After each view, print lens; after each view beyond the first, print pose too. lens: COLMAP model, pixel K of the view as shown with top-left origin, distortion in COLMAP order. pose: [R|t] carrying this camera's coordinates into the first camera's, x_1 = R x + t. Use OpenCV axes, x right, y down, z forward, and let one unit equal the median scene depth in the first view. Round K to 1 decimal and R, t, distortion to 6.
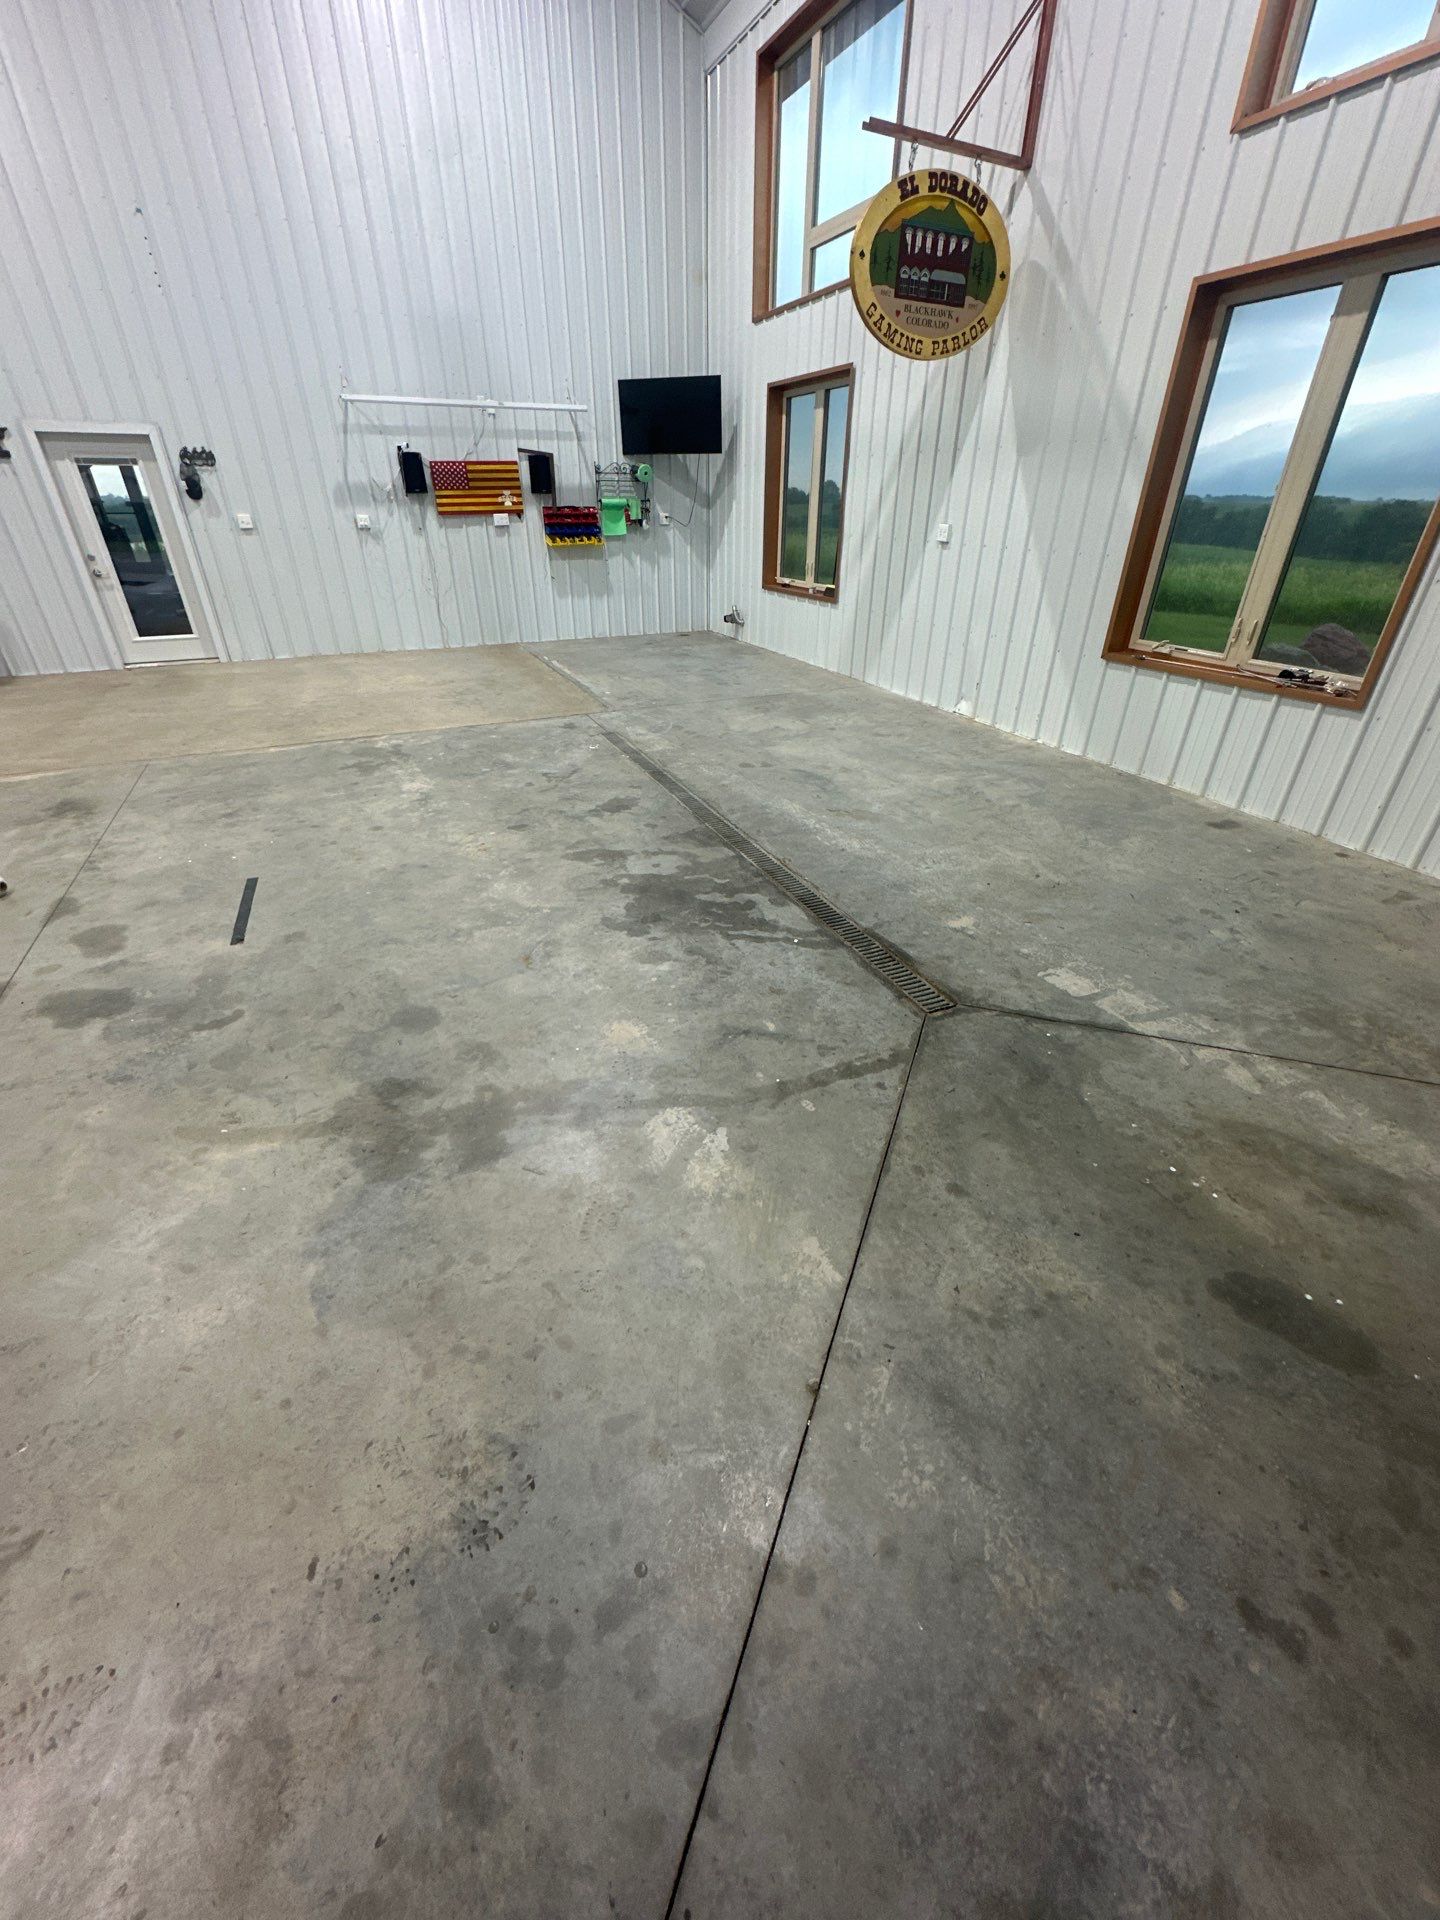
lens RADIAL K [[759.7, 0, 724.3], [0, 759.7, 950.8], [0, 0, 1]] dist [0.001061, 0.000203]
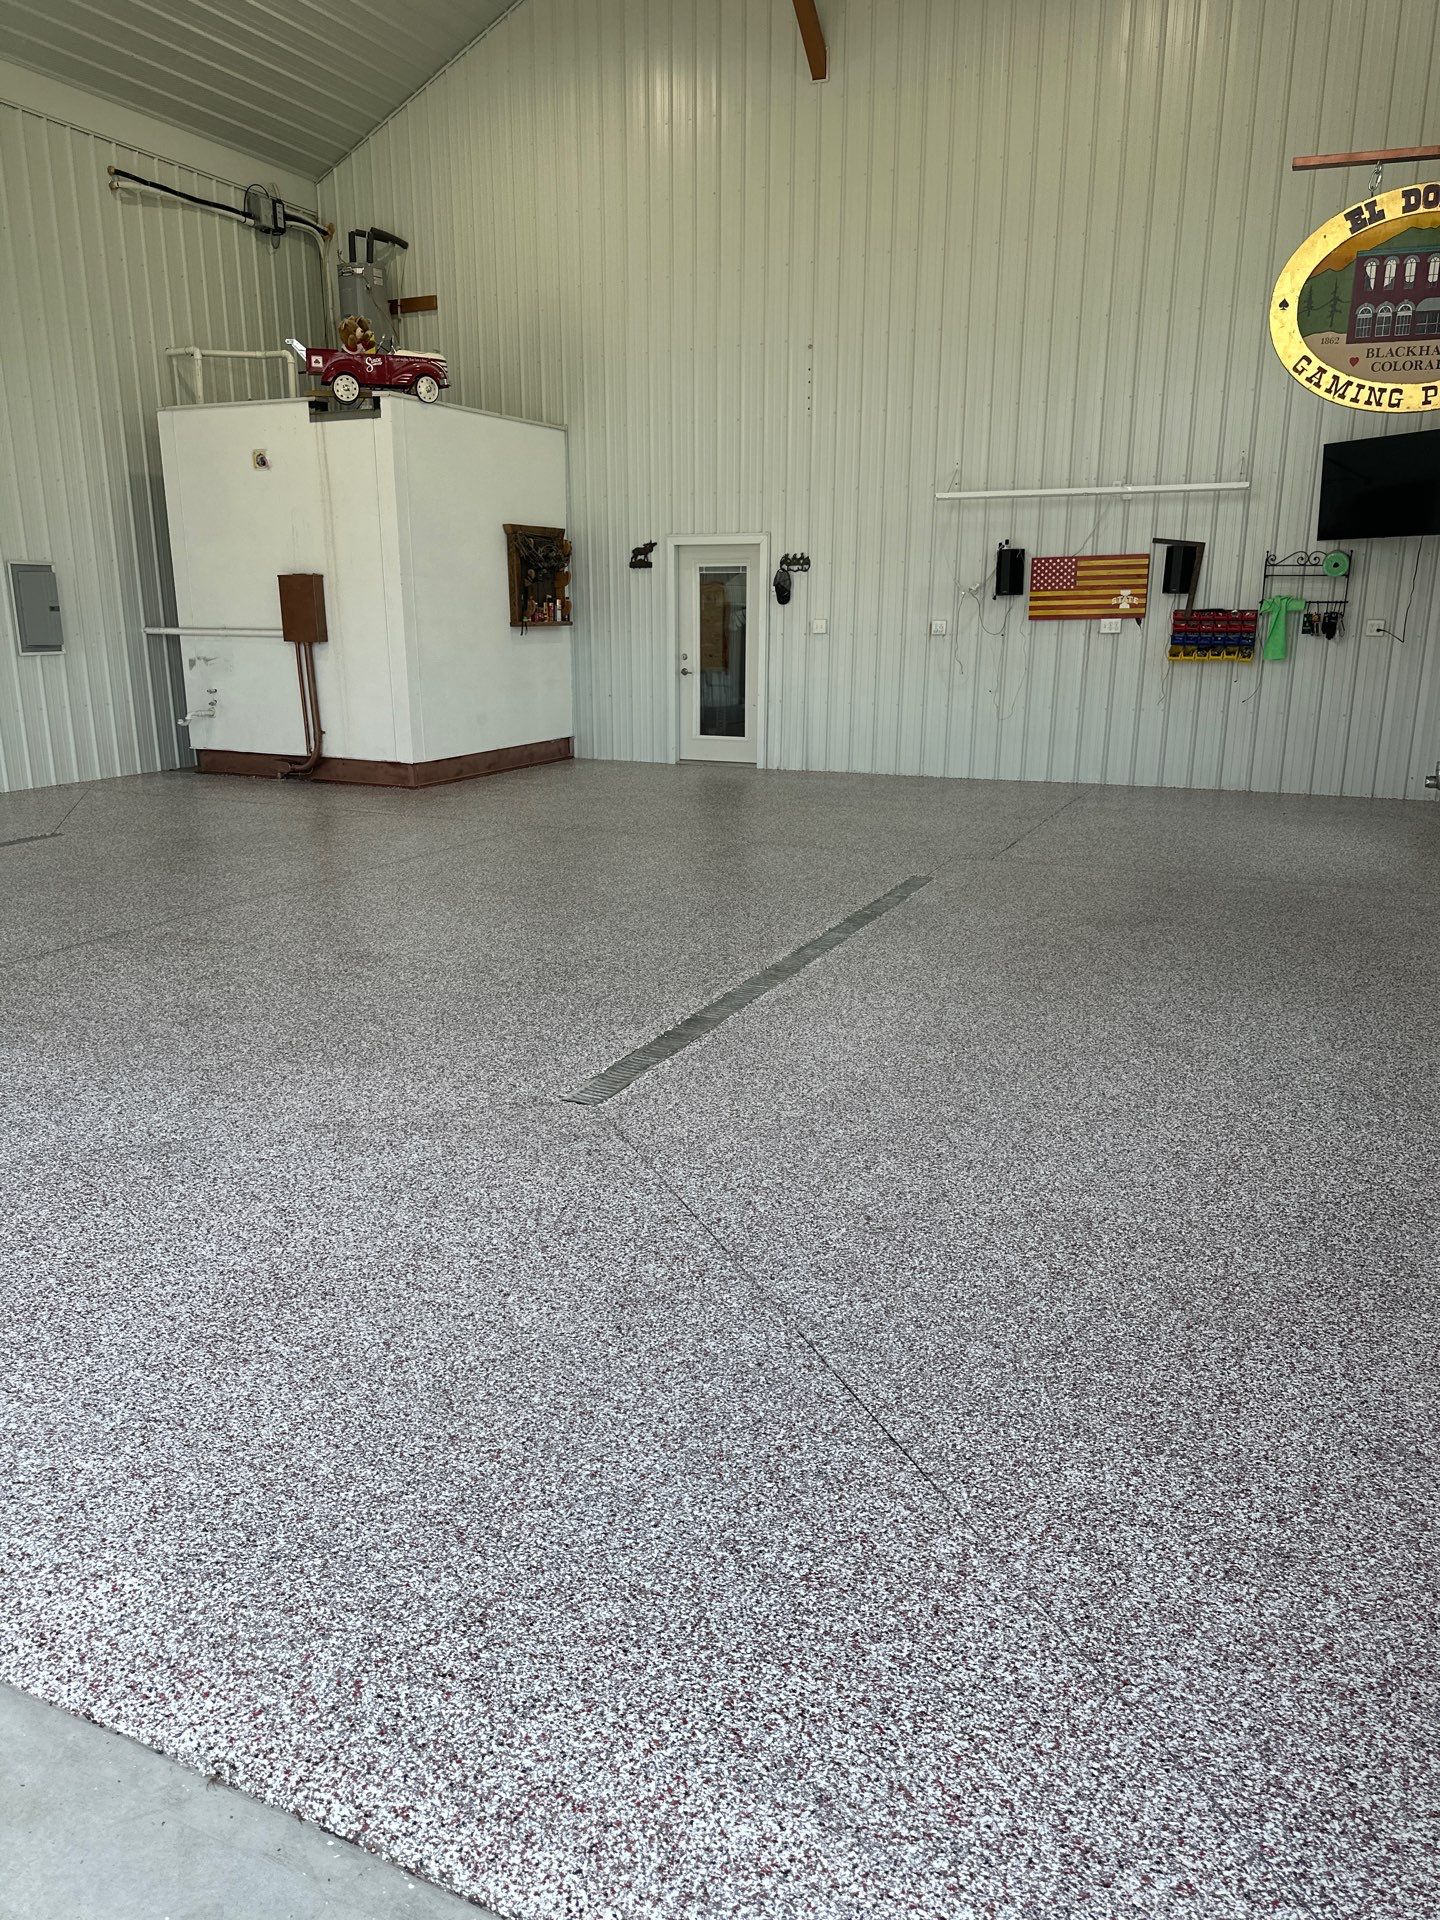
lens RADIAL K [[1374.9, 0, 728.2], [0, 1374.9, 959.1], [0, 0, 1]] dist [0.085415, -0.101535]
pose [[0.650096, 0.191187, -0.735406, 0.613818], [-0.387896, 0.915722, -0.104834, 0.007475], [0.653385, 0.353414, 0.669468, -0.019543]]
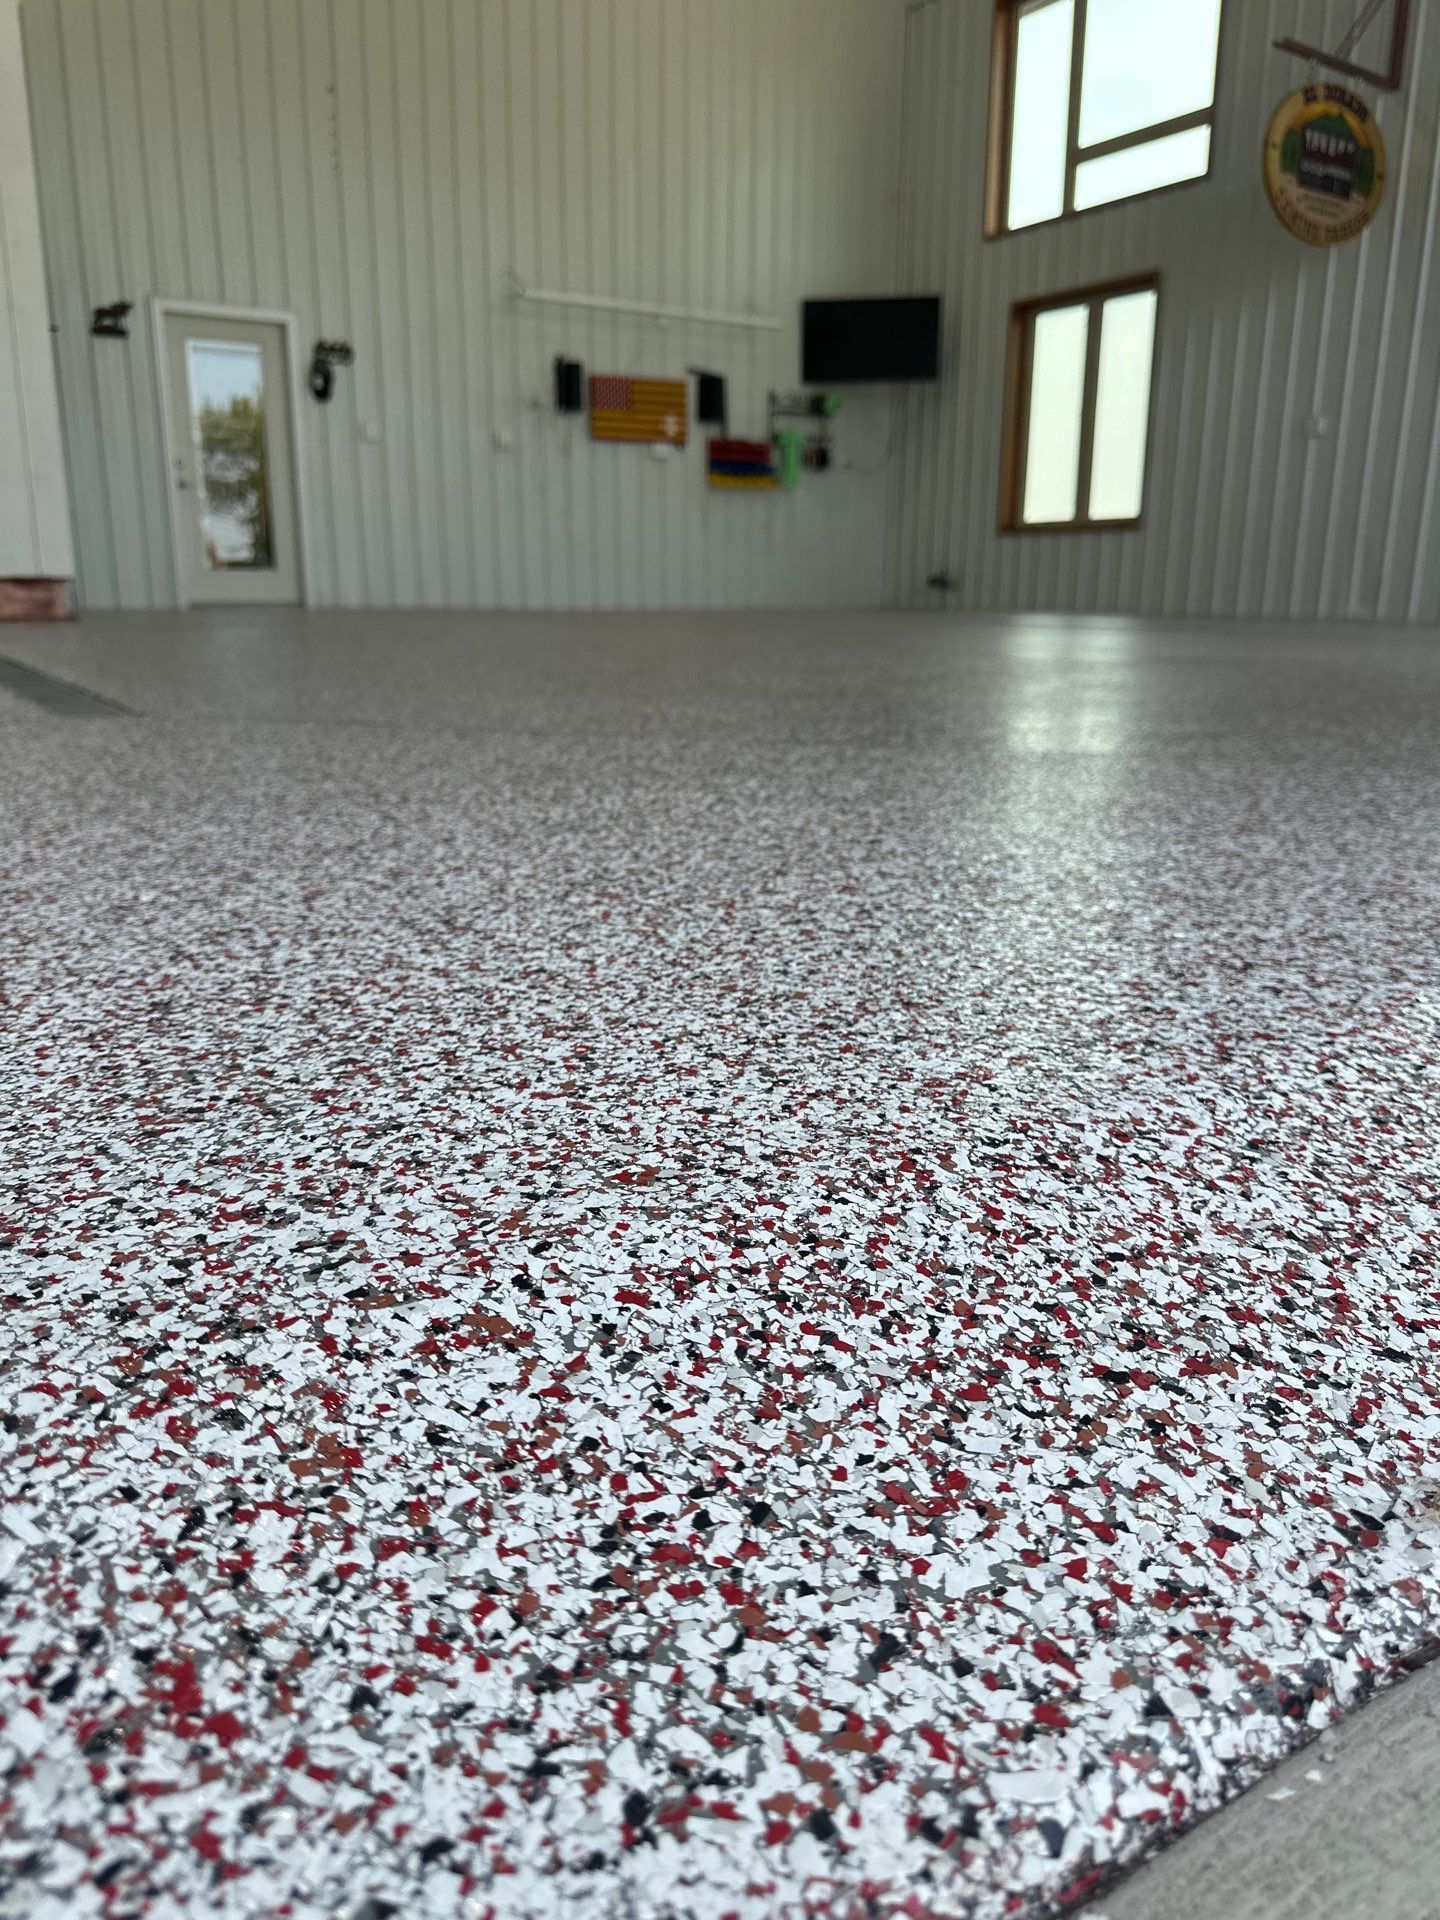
lens RADIAL K [[1416.7, 0, 720.0], [0, 1416.7, 960.0], [0, 0, 1]] dist [-0.005515, -0.003281]
pose [[0.988941, -0.035332, 0.144041, -0.550138], [0.073626, 0.960041, -0.270000, 0.364394], [-0.128746, 0.277619, 0.952025, -0.244756]]
